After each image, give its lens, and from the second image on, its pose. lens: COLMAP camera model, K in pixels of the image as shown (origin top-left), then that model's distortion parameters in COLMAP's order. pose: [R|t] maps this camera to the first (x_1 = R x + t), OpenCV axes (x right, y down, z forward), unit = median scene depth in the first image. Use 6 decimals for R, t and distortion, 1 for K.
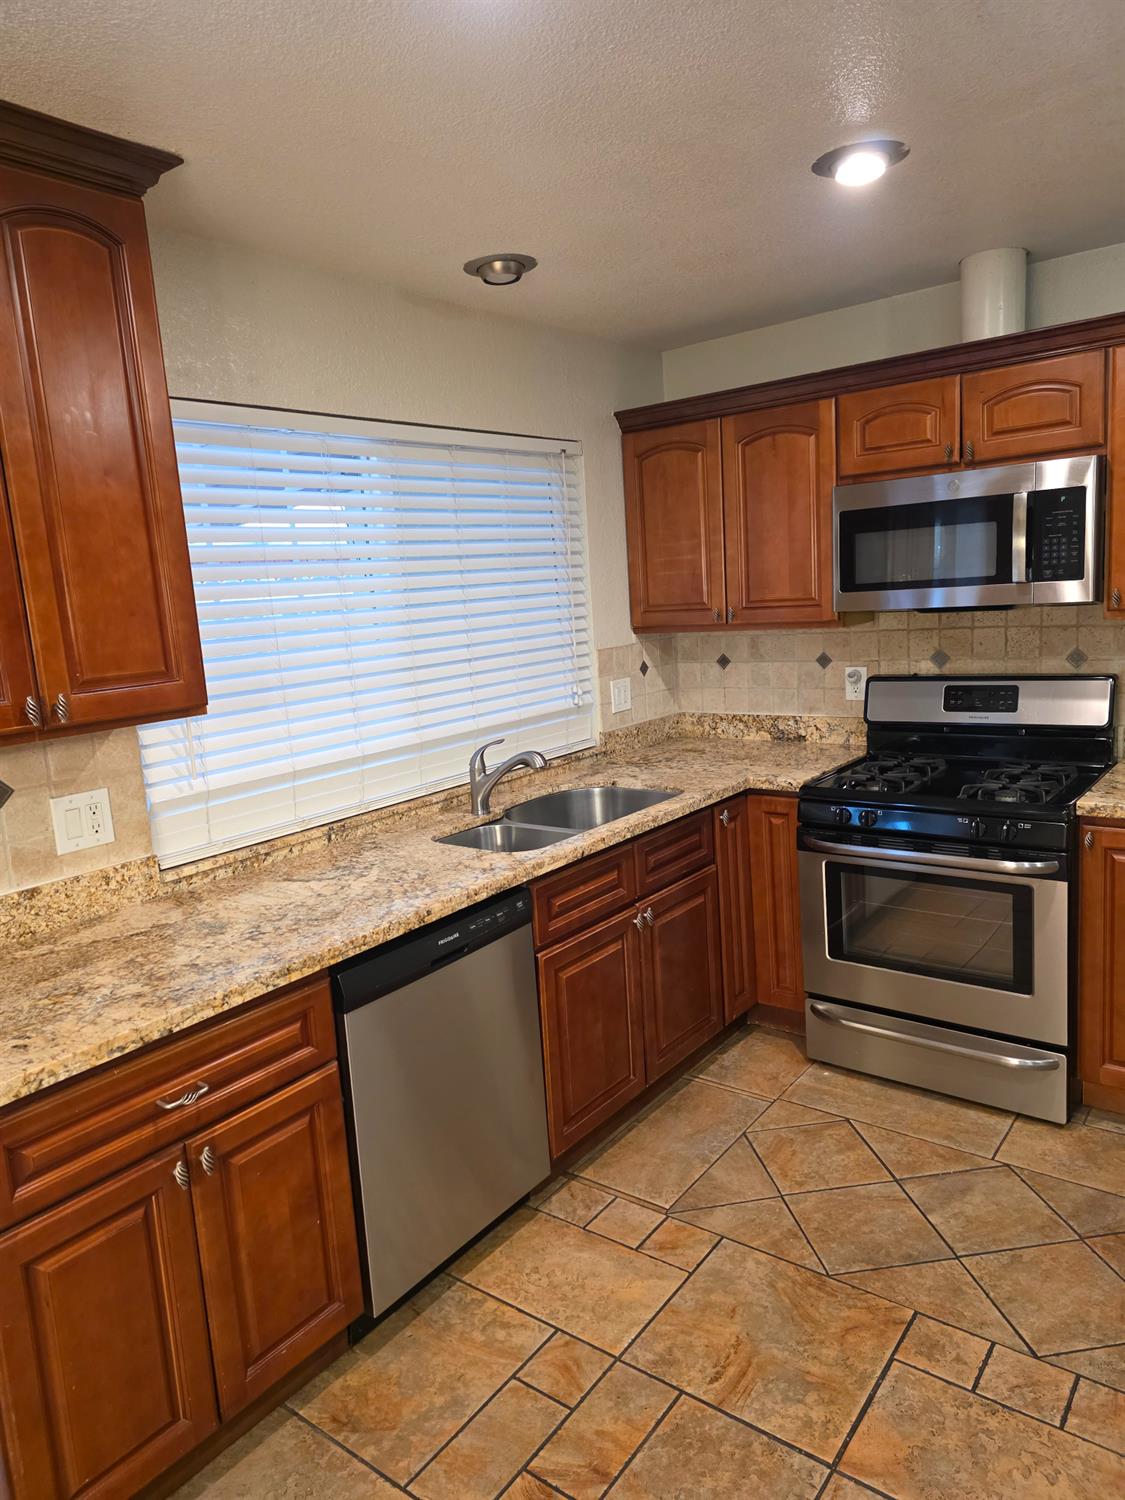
lens RADIAL K [[1009.5, 0, 562.5], [0, 1009.5, 750.0], [0, 0, 1]] dist [0.025426, -0.001649]
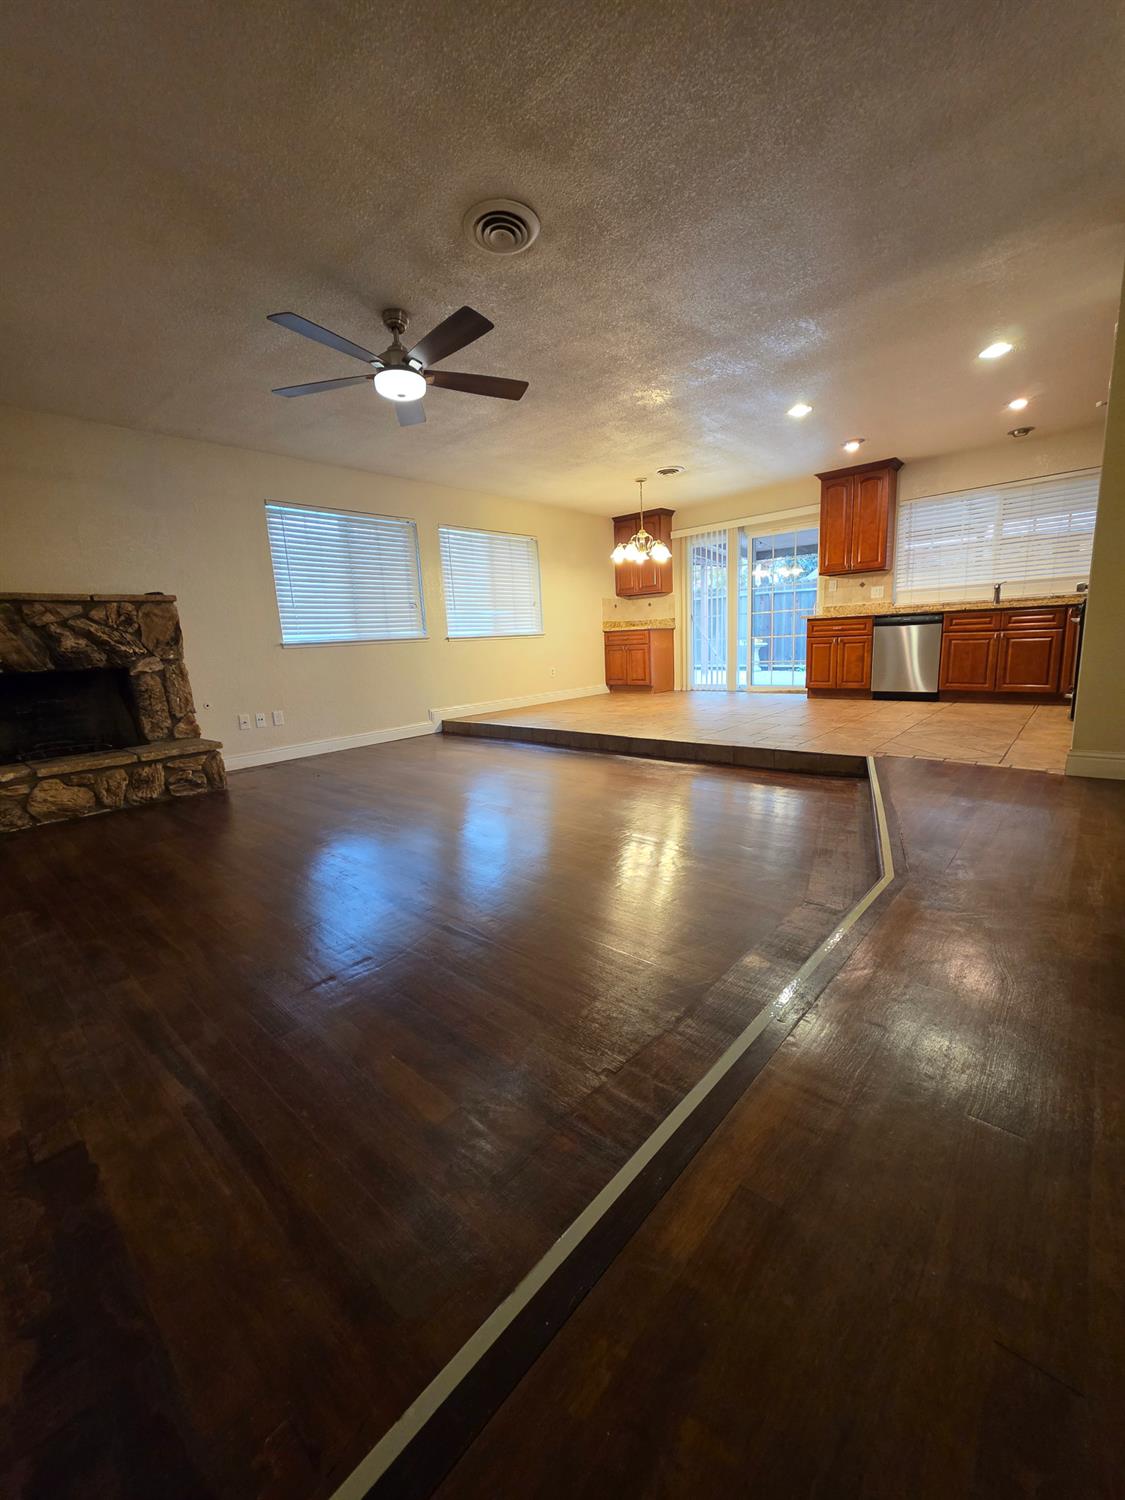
lens RADIAL K [[596.7, 0, 562.5], [0, 596.7, 750.0], [0, 0, 1]] dist [-0.003307, 0.002179]
pose [[-0.078563, 0.255251, -0.963678, 1.917874], [-0.099608, 0.959818, 0.262350, 0.141223], [0.991920, 0.116601, -0.049981, -0.230533]]
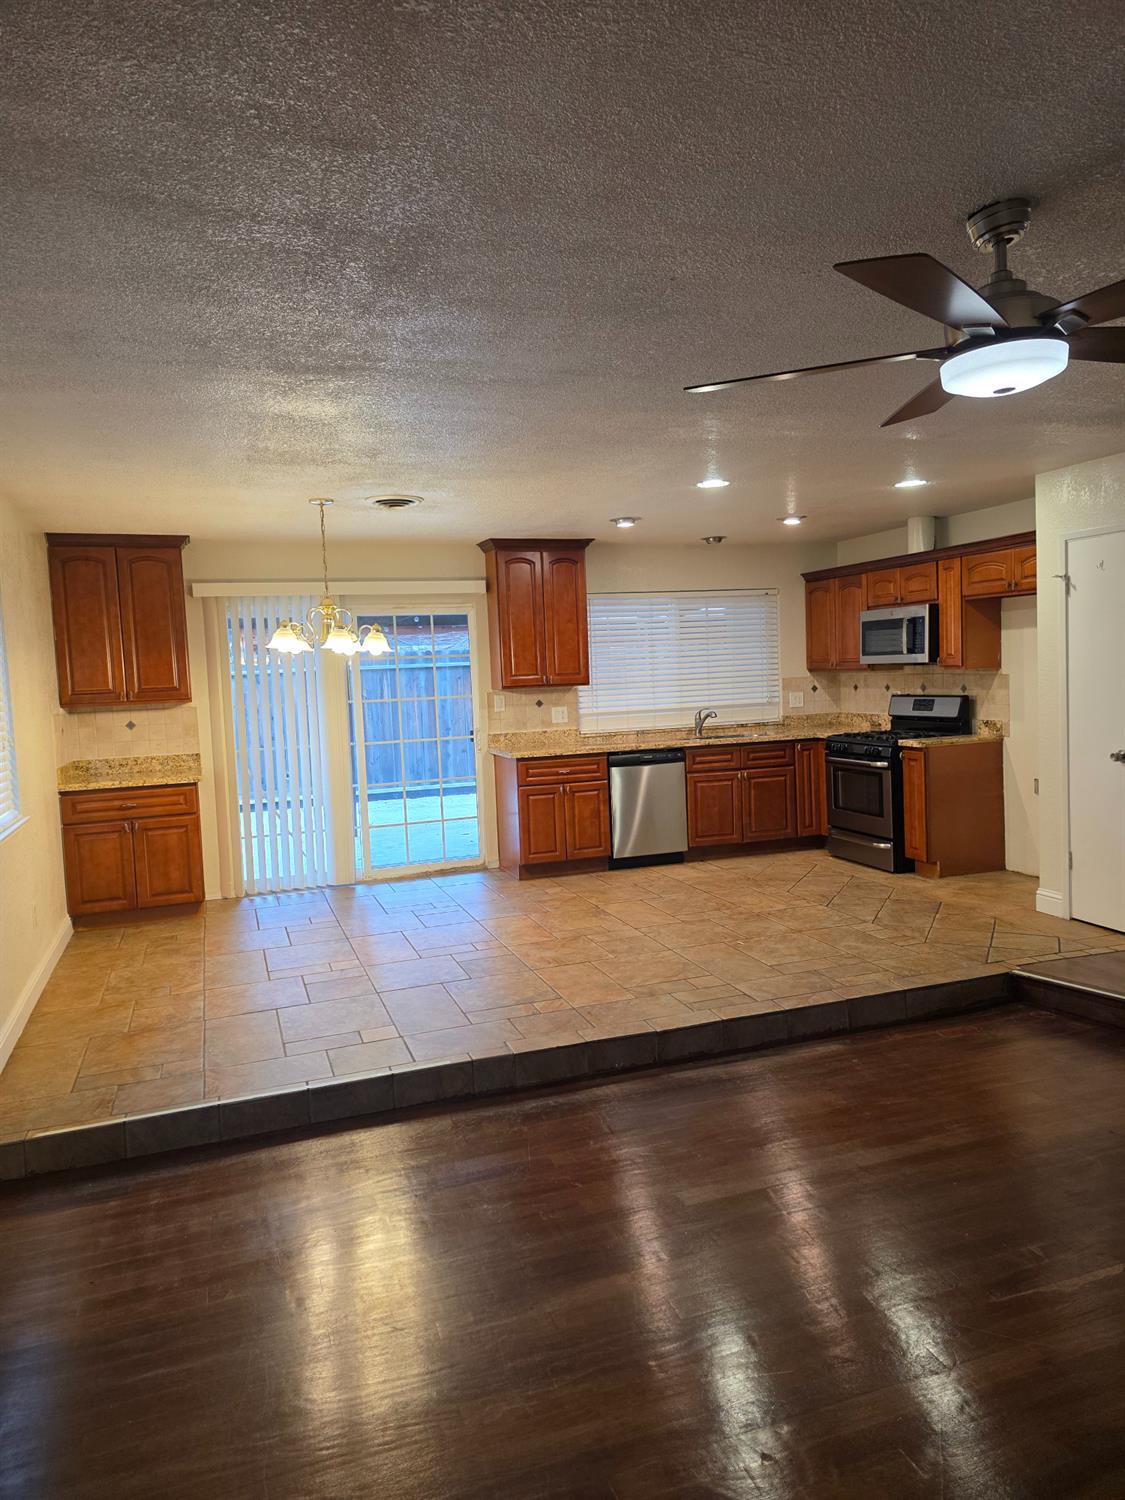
lens RADIAL K [[1009.5, 0, 562.5], [0, 1009.5, 750.0], [0, 0, 1]] dist [0.025426, -0.001649]
pose [[0.841393, 0.076148, -0.535032, 0.997613], [-0.100644, 0.994782, -0.016692, 0.174020], [0.530969, 0.067892, 0.844667, -1.369044]]
